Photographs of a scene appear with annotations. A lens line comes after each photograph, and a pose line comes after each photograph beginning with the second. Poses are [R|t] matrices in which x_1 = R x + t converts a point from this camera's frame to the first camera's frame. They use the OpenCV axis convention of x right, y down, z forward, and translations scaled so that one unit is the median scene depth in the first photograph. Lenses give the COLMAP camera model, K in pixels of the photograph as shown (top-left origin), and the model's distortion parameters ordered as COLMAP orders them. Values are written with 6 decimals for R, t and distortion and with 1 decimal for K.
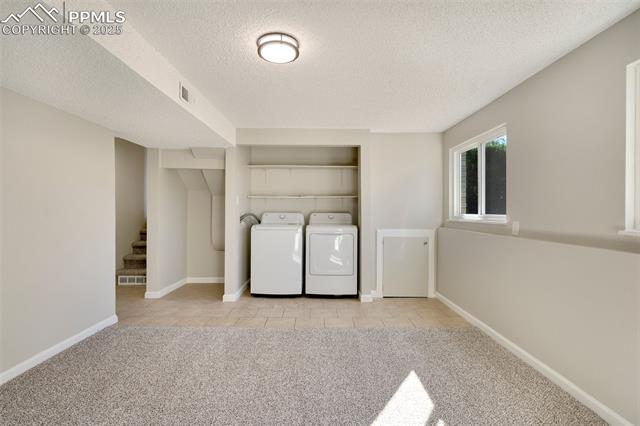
lens RADIAL K [[299.8, 0, 319.0], [0, 299.8, 212.2], [0, 0, 1]] dist [0.000805, 0.000415]
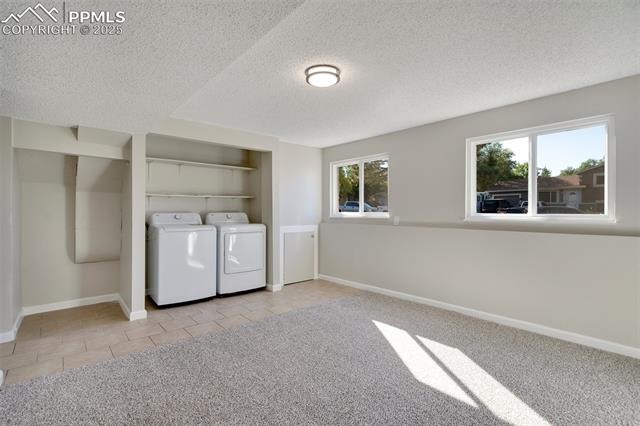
lens RADIAL K [[306.4, 0, 321.3], [0, 306.4, 207.9], [0, 0, 1]] dist [0.001277, 0.000228]
pose [[0.754001, -0.000296, 0.656873, -0.456945], [0.006690, 0.999951, -0.007229, -0.004019], [-0.656839, 0.009845, 0.753967, 0.017377]]
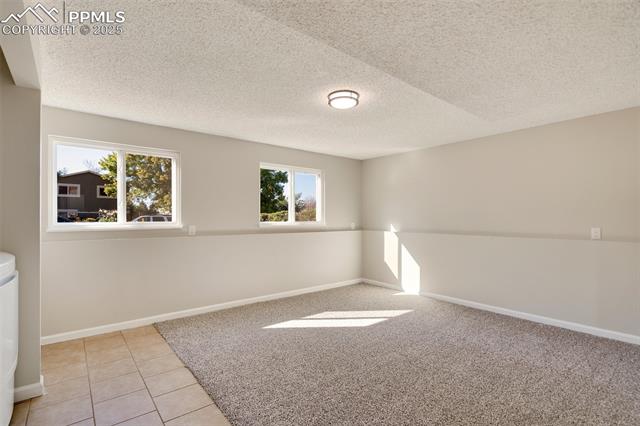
lens RADIAL K [[299.8, 0, 319.0], [0, 299.8, 212.2], [0, 0, 1]] dist [0.000805, 0.000415]
pose [[-0.631472, 0.010541, 0.775327, -0.538745], [-0.001581, 0.999888, -0.014882, -0.008887], [-0.775397, -0.010623, -0.631385, 0.909849]]
